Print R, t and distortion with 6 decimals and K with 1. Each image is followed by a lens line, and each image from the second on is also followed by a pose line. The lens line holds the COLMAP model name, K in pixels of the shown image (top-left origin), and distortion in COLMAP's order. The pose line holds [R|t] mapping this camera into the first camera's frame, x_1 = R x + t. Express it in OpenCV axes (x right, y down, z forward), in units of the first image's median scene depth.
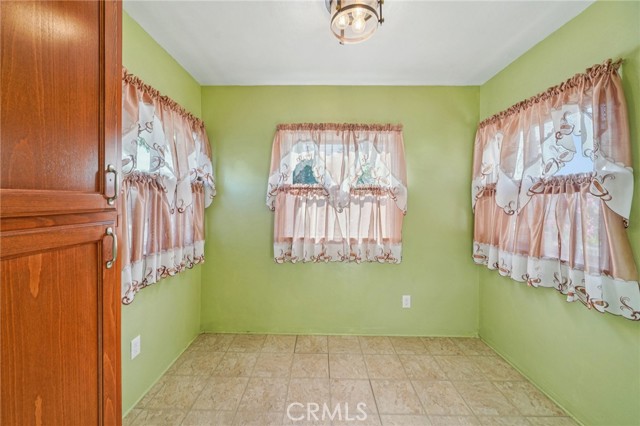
lens RADIAL K [[245.6, 0, 317.2], [0, 245.6, 206.6], [0, 0, 1]] dist [-0.001228, -0.000836]
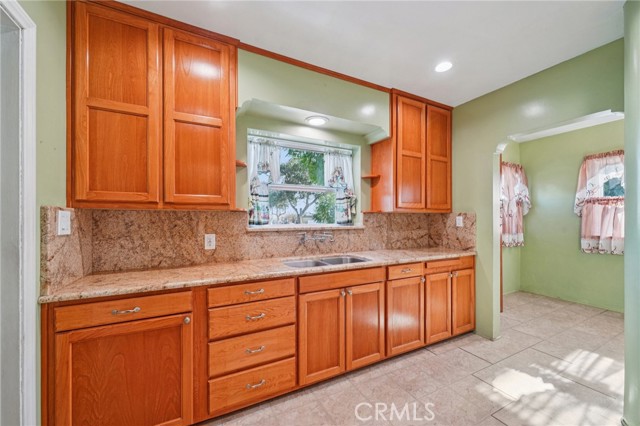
lens RADIAL K [[245.6, 0, 314.8], [0, 245.6, 214.3], [0, 0, 1]] dist [-0.001228, -0.000836]
pose [[0.464710, -0.017338, -0.885293, 0.373898], [-0.013813, 0.999545, -0.026826, 0.064399], [0.885355, 0.024695, 0.464259, -1.064726]]
